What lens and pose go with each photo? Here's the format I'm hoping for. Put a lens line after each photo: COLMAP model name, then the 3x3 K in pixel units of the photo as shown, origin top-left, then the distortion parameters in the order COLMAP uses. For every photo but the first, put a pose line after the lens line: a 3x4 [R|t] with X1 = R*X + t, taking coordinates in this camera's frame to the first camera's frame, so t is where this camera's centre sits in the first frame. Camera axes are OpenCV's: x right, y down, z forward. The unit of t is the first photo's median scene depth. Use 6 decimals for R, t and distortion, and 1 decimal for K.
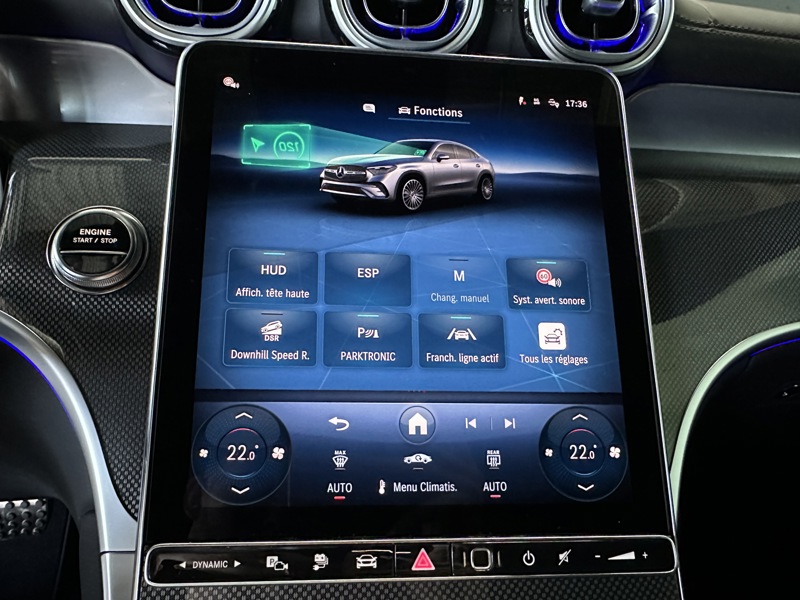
lens RADIAL K [[593.6, 0, 395.3], [0, 593.6, 331.1], [0, 0, 1]] dist [-0.002901, -0.003327]
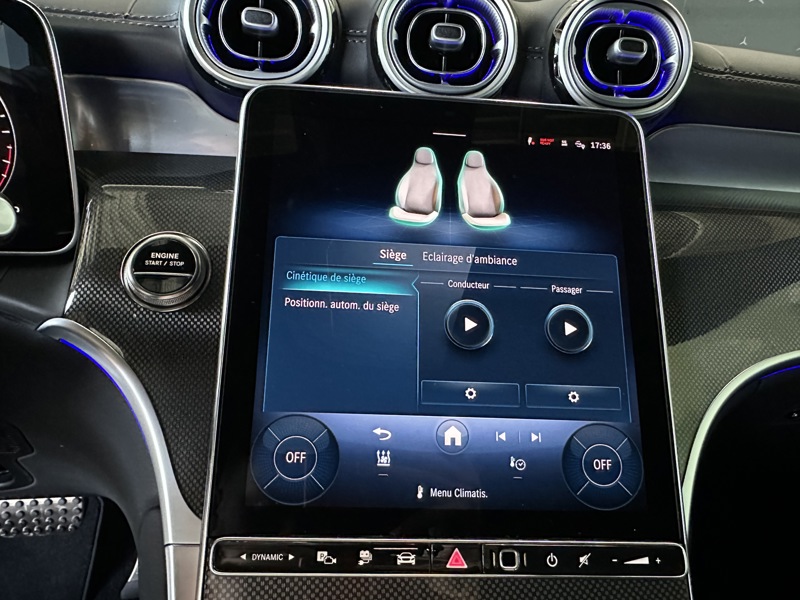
lens RADIAL K [[593.6, 0, 395.3], [0, 593.6, 331.1], [0, 0, 1]] dist [-0.002901, -0.003327]
pose [[0.999553, 0.021618, -0.020668, -0.047139], [-0.021909, 0.999662, -0.013978, -0.019583], [0.020359, 0.014425, 0.999689, -0.103699]]
